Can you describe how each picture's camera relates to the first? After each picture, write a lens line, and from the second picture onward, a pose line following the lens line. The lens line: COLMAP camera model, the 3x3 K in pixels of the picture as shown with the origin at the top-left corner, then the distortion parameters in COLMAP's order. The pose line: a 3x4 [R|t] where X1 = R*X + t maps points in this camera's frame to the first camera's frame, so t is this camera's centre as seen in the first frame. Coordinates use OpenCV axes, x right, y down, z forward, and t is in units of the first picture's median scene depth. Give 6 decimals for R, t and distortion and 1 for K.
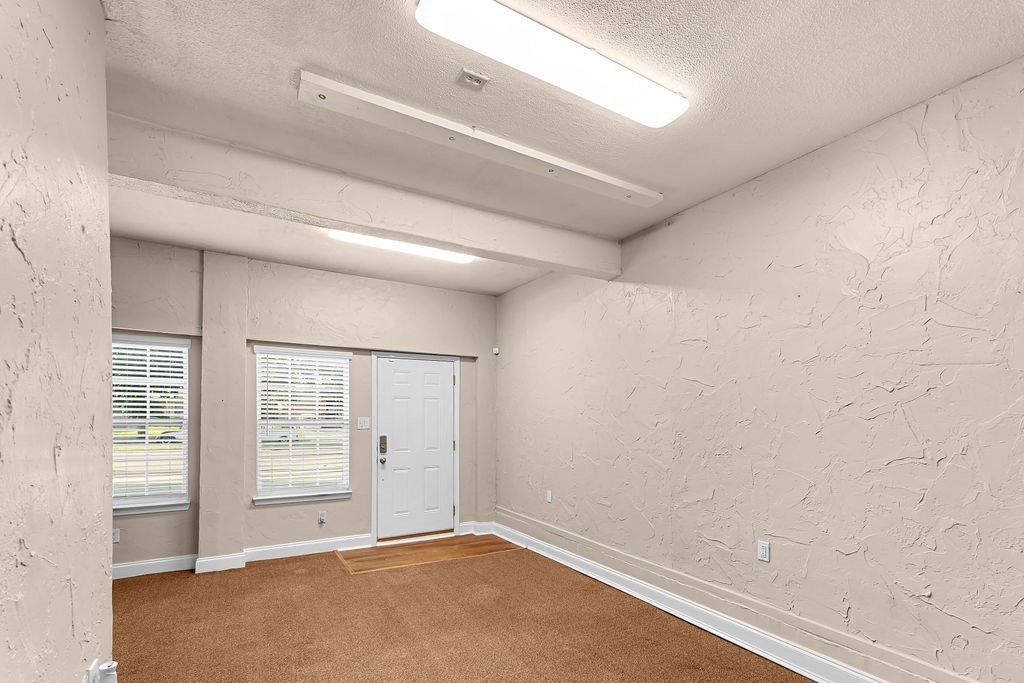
lens RADIAL K [[462.6, 0, 510.8], [0, 462.6, 411.3], [0, 0, 1]] dist [0.000964, 0.000058]
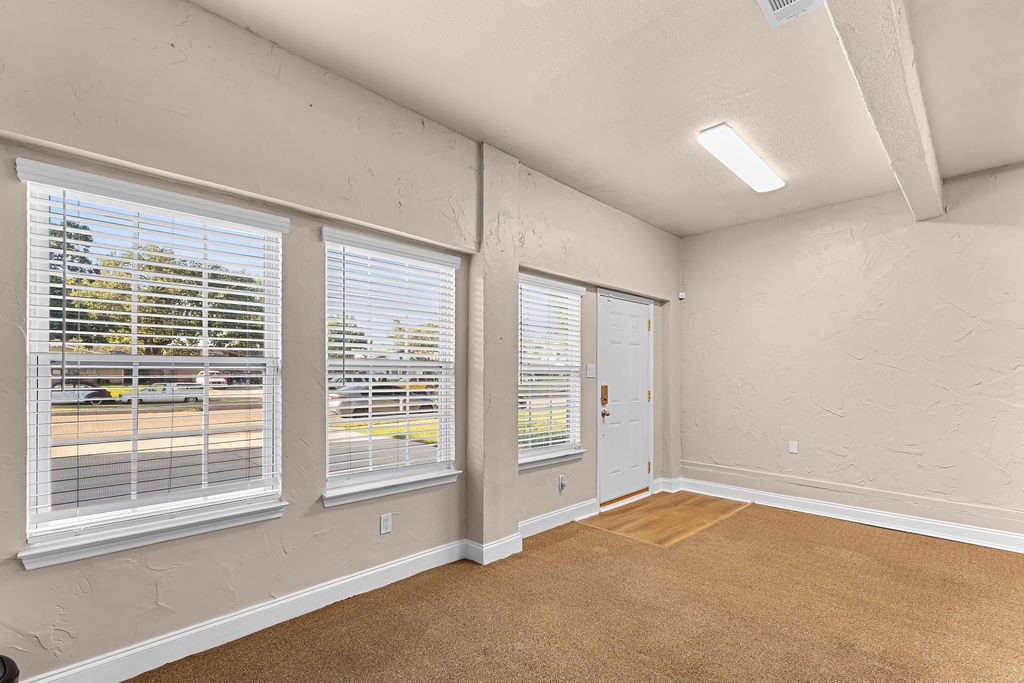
lens RADIAL K [[443.9, 0, 510.0], [0, 443.9, 368.2], [0, 0, 1]] dist [-0.000105, -0.000084]
pose [[0.974040, 0.002663, 0.226360, -0.680709], [-0.002146, 0.999994, -0.002530, 0.024398], [-0.226365, 0.001978, 0.974040, 0.237094]]
